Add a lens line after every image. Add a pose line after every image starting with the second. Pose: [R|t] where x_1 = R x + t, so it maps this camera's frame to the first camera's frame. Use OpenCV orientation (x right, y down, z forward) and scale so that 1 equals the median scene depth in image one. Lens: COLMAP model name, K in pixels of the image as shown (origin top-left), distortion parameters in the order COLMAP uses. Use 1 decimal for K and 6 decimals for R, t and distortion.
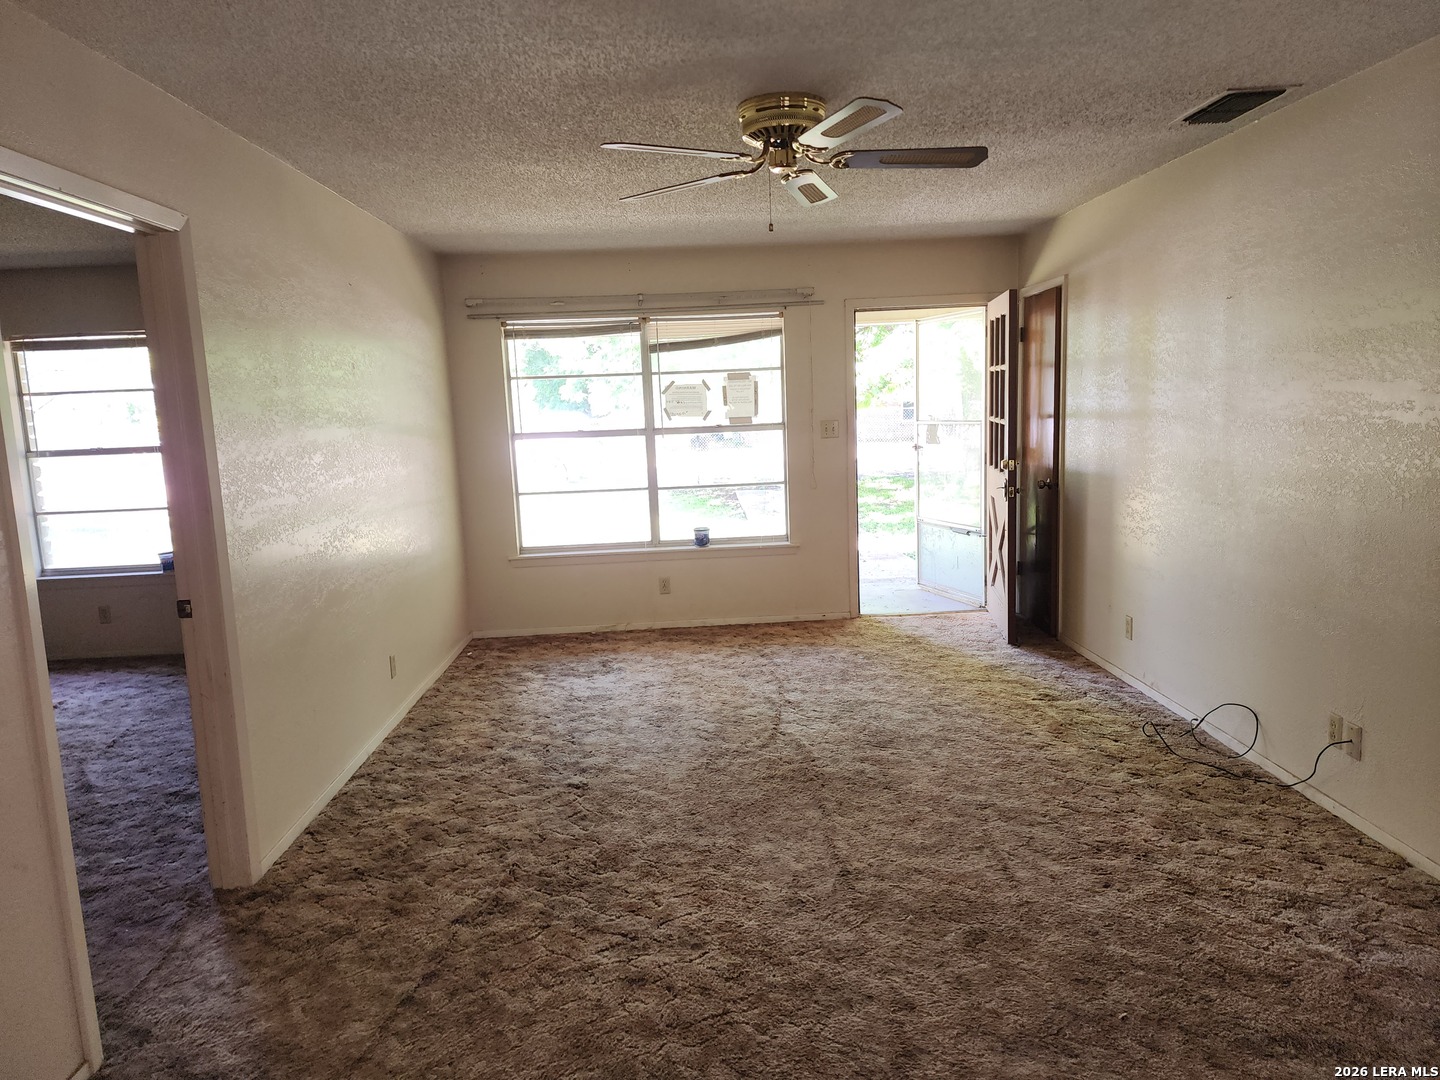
lens RADIAL K [[968.9, 0, 717.5], [0, 968.9, 543.2], [0, 0, 1]] dist [-0.007130, -0.003345]
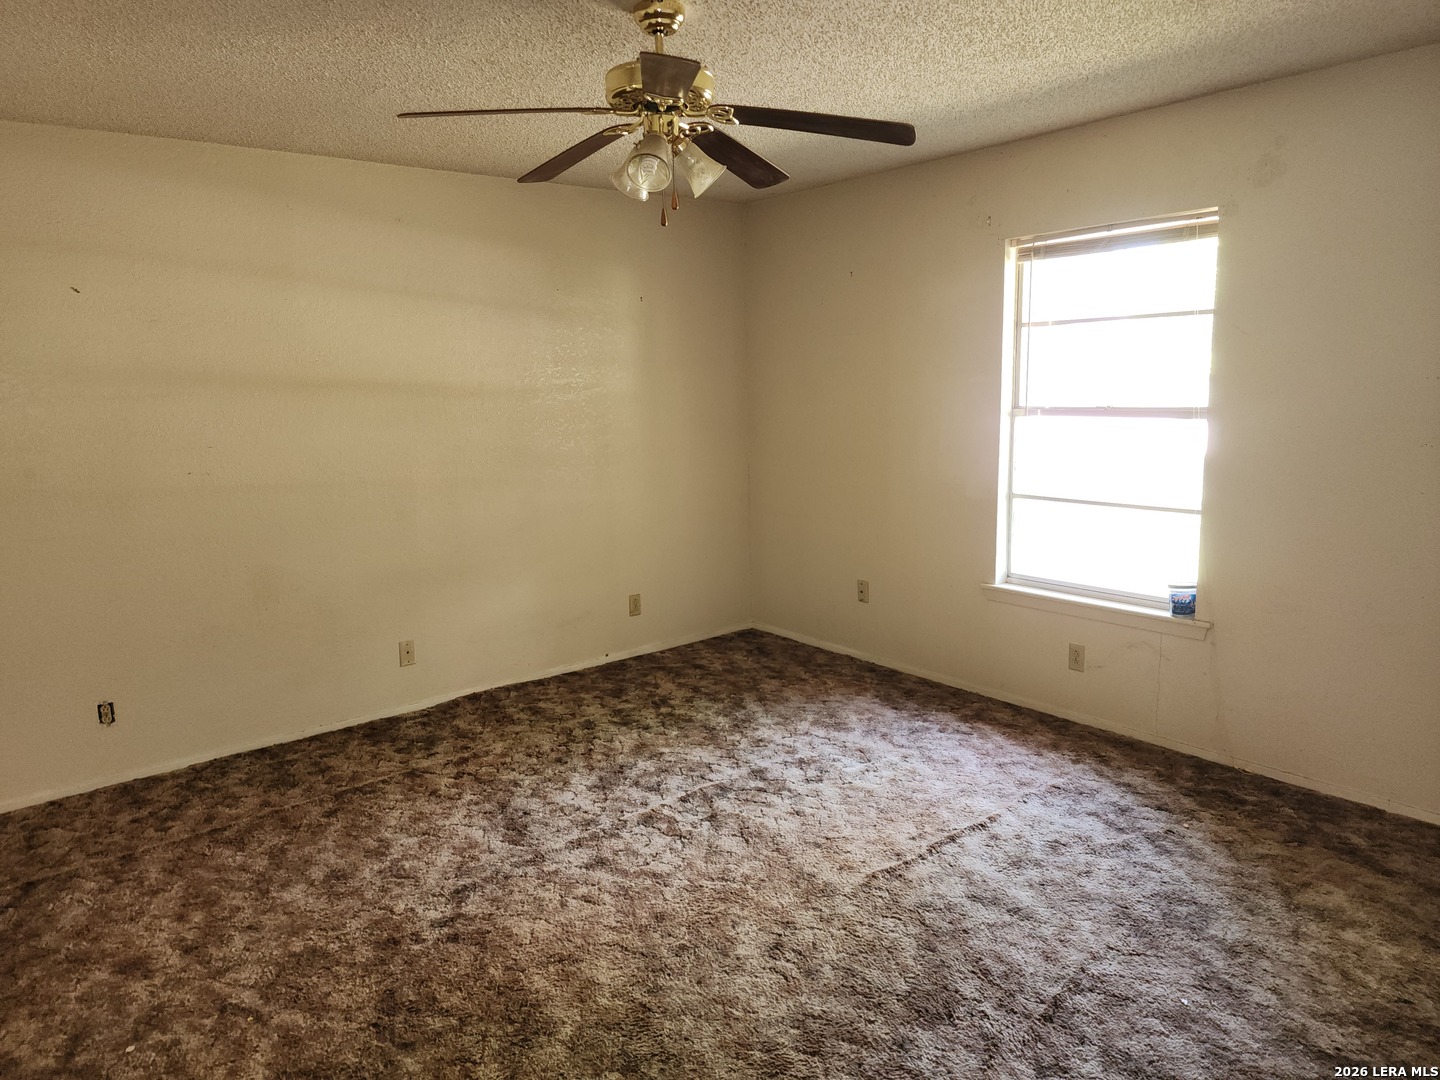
lens RADIAL K [[968.9, 0, 716.3], [0, 968.9, 540.4], [0, 0, 1]] dist [-0.007130, -0.003345]
pose [[0.595132, 0.161689, -0.787194, -0.311187], [-0.116524, 0.986561, 0.114545, -0.061095], [0.795136, 0.023557, 0.605974, 0.456693]]
